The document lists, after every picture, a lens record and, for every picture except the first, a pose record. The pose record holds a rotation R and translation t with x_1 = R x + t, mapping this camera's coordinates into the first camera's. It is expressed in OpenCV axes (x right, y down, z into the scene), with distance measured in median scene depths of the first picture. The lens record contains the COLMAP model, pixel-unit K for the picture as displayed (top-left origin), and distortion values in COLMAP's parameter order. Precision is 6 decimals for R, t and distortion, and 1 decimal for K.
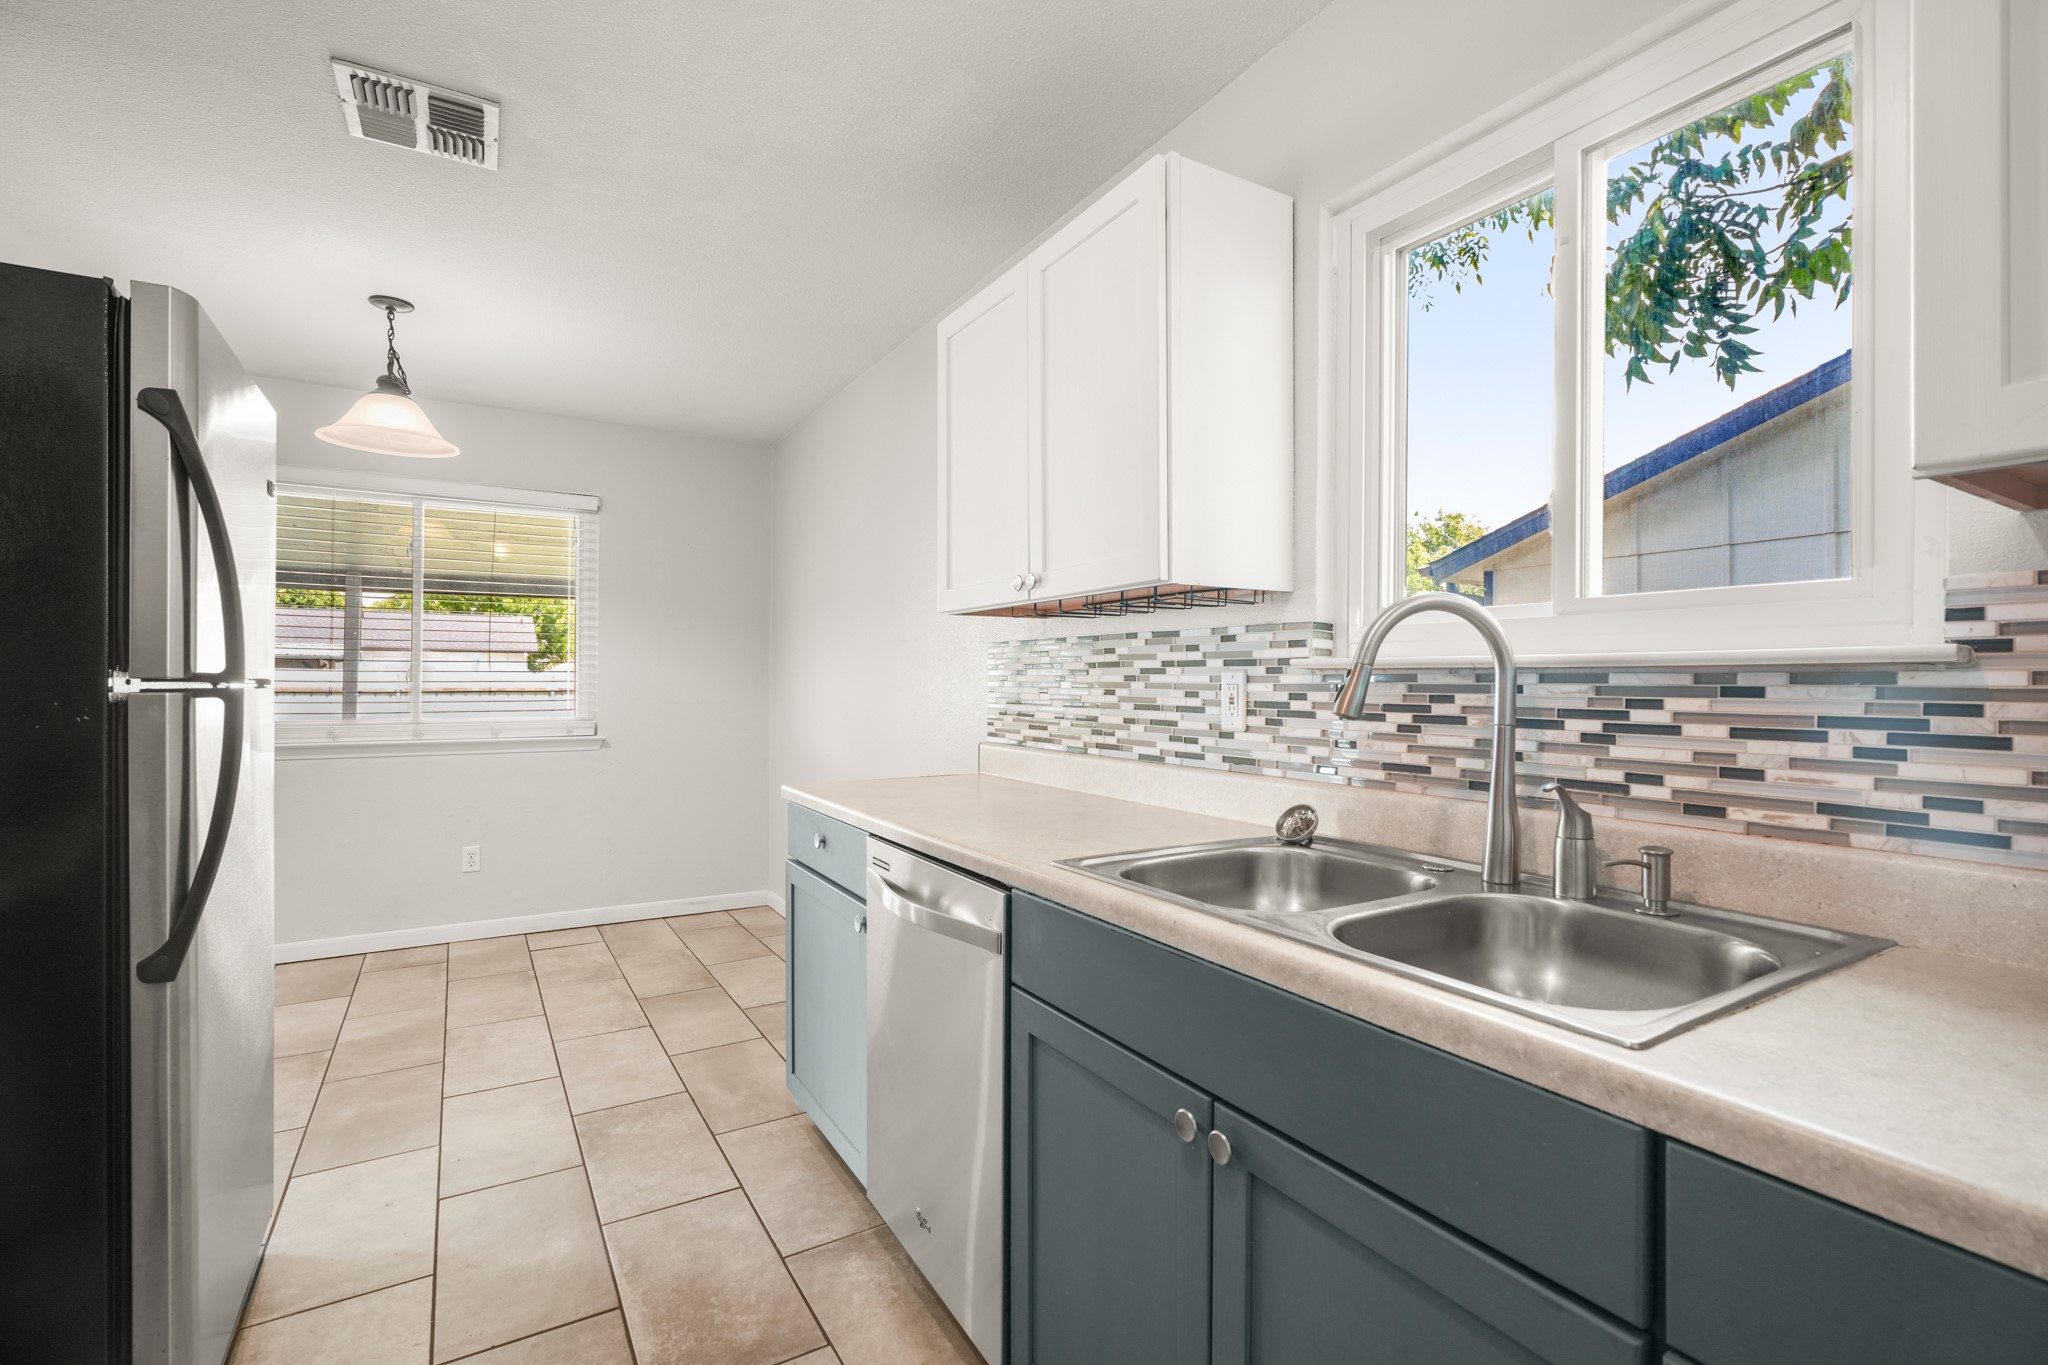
lens RADIAL K [[935.1, 0, 1031.5], [0, 935.1, 689.4], [0, 0, 1]] dist [-0.000756, -0.000126]
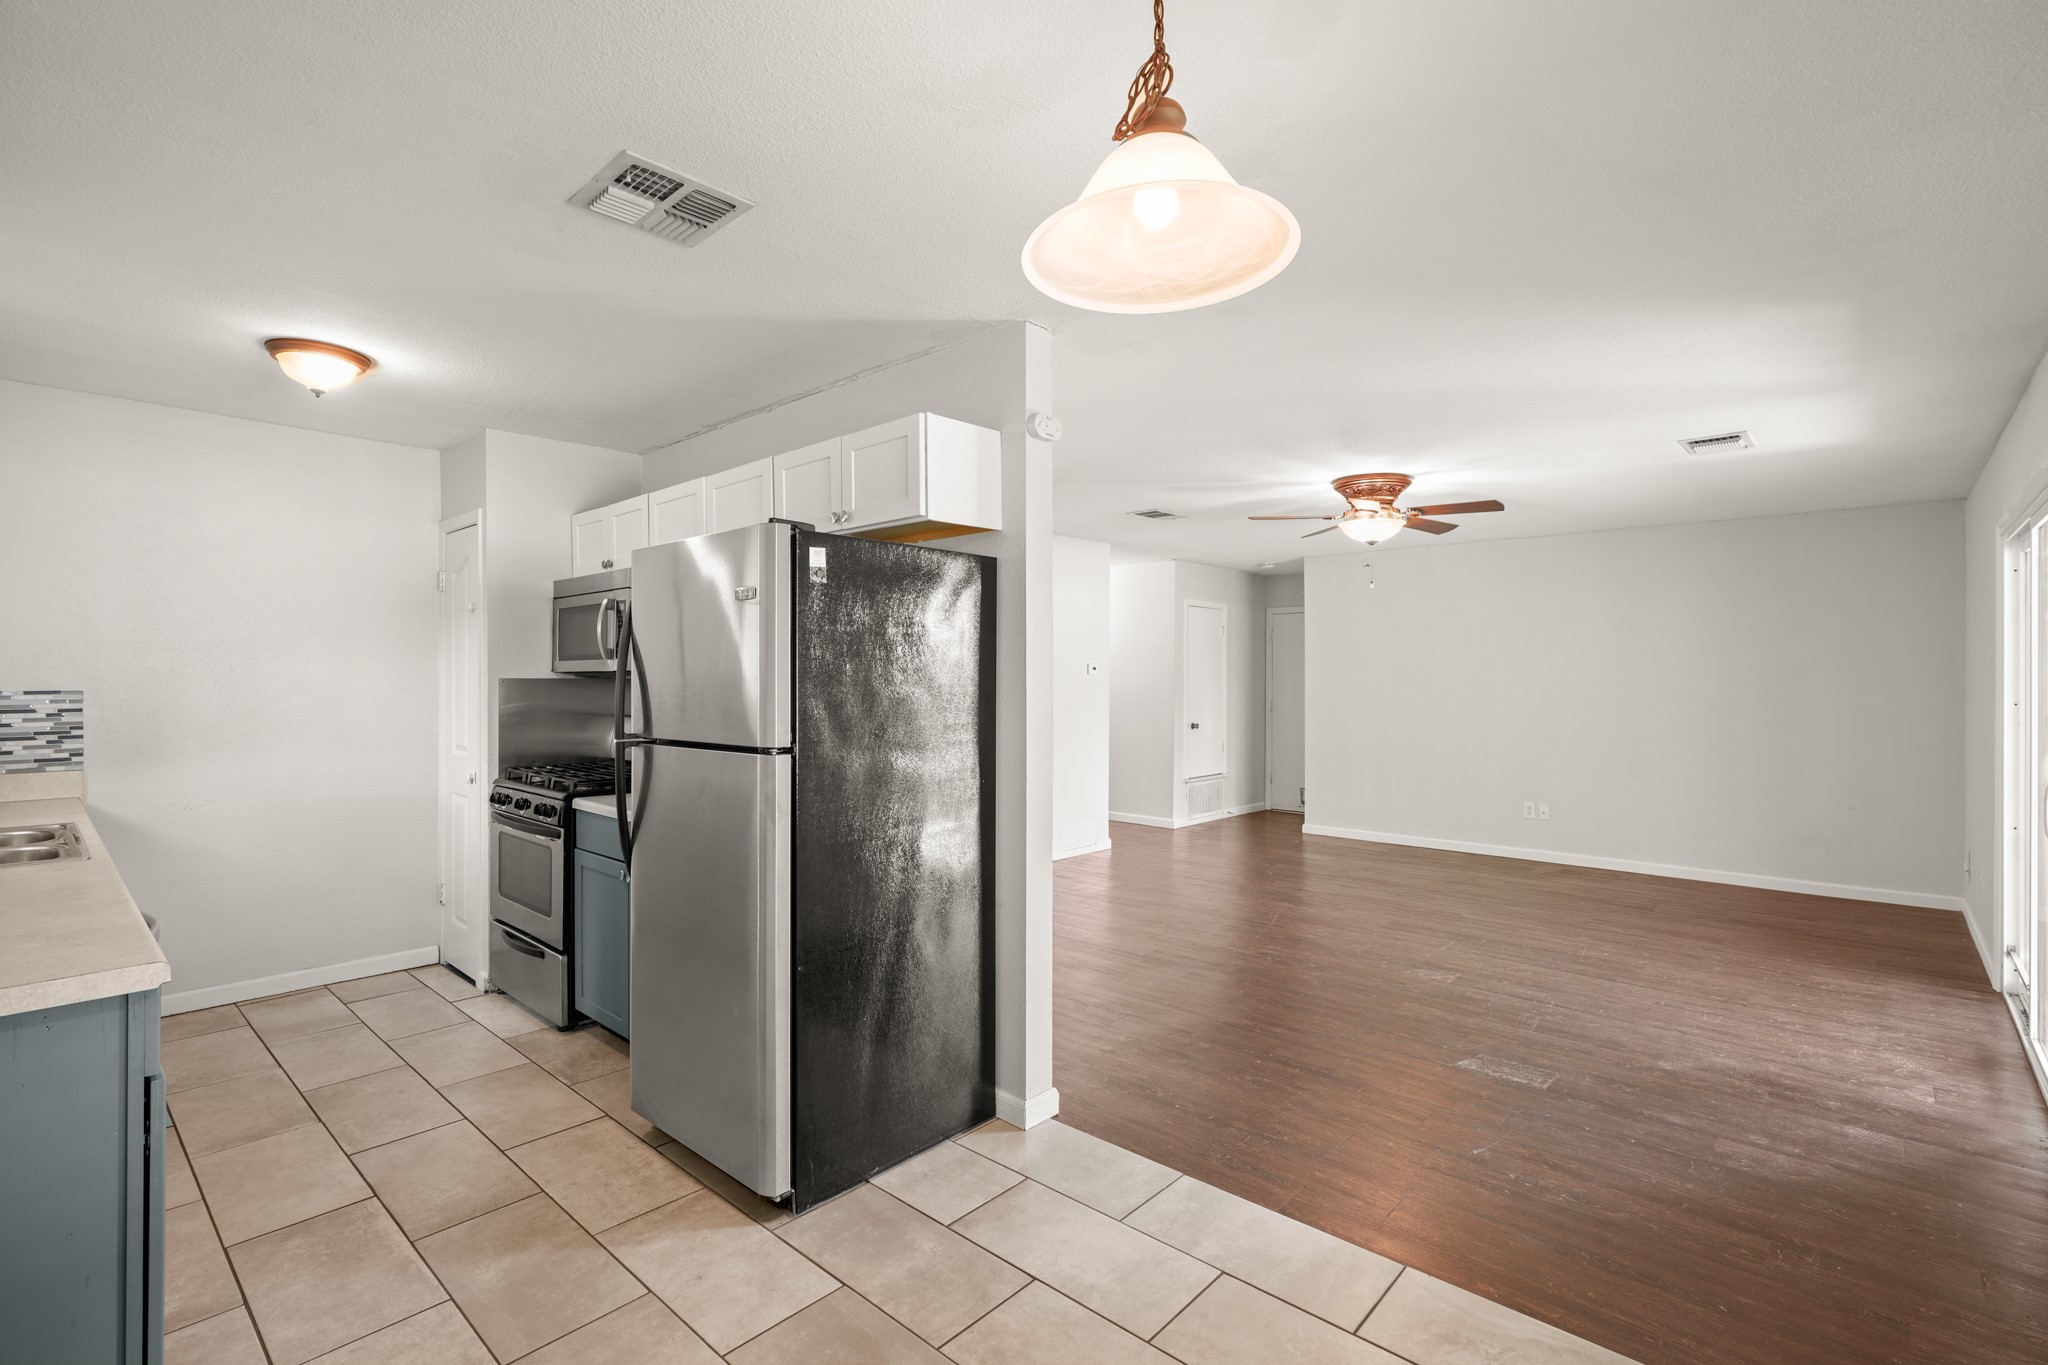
lens RADIAL K [[935.1, 0, 1031.5], [0, 935.1, 689.4], [0, 0, 1]] dist [-0.000756, -0.000126]
pose [[-0.959901, -0.002150, -0.280332, -0.803077], [-0.007018, 0.999842, 0.016360, -0.103432], [0.280252, 0.017672, -0.959764, 2.200309]]
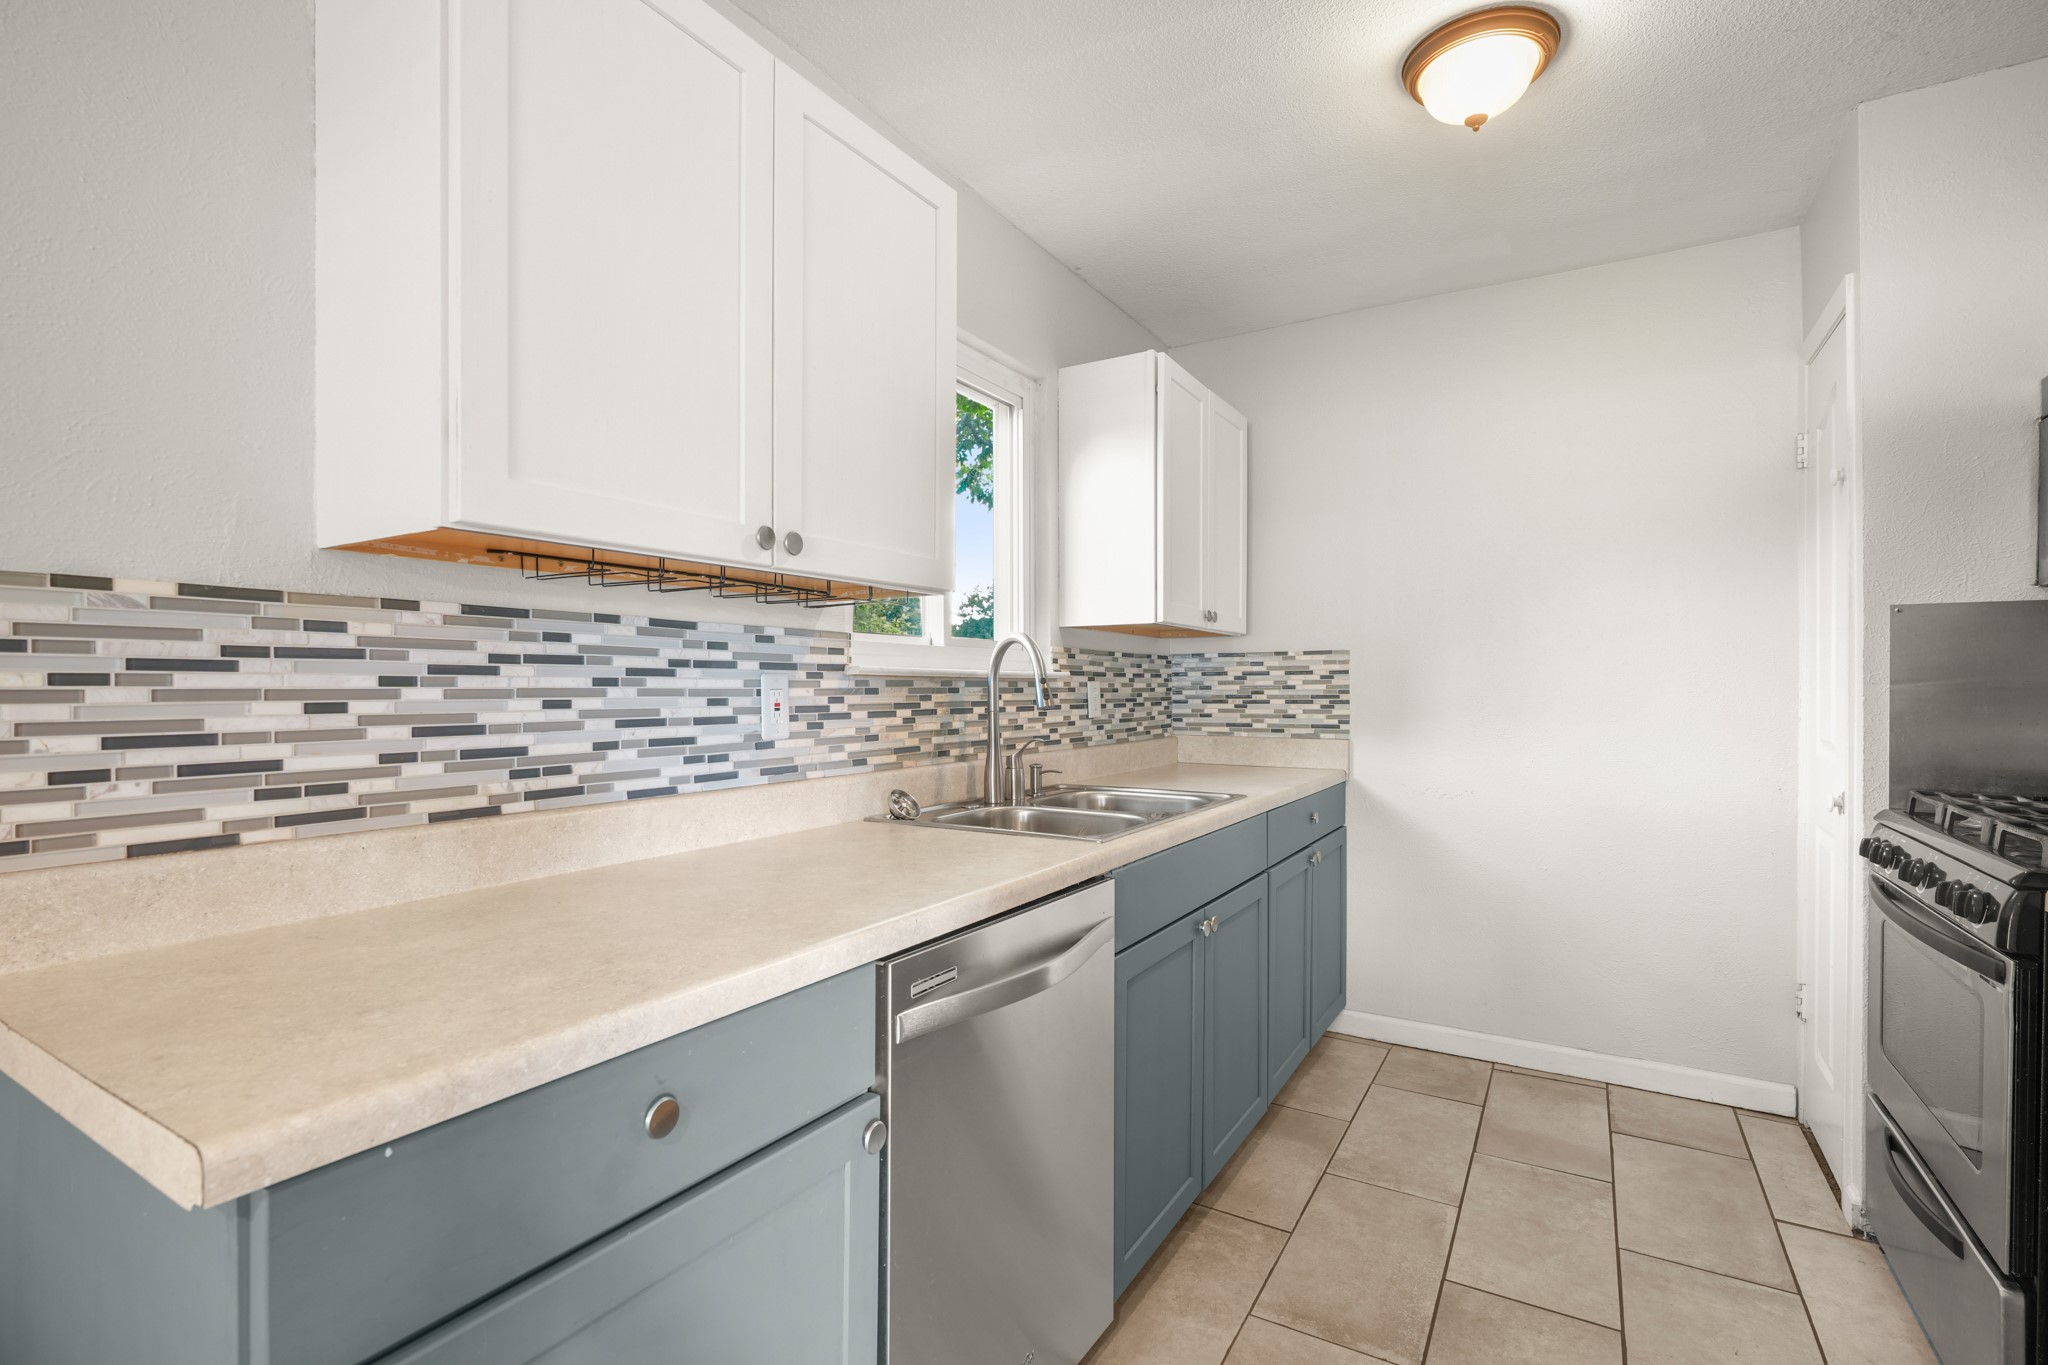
lens RADIAL K [[935.1, 0, 1031.5], [0, 935.1, 689.4], [0, 0, 1]] dist [-0.000756, -0.000126]
pose [[-0.461195, -0.006139, 0.887277, -0.721523], [0.006762, 0.999923, 0.010434, -0.013196], [-0.887273, 0.010812, -0.461118, 1.194456]]
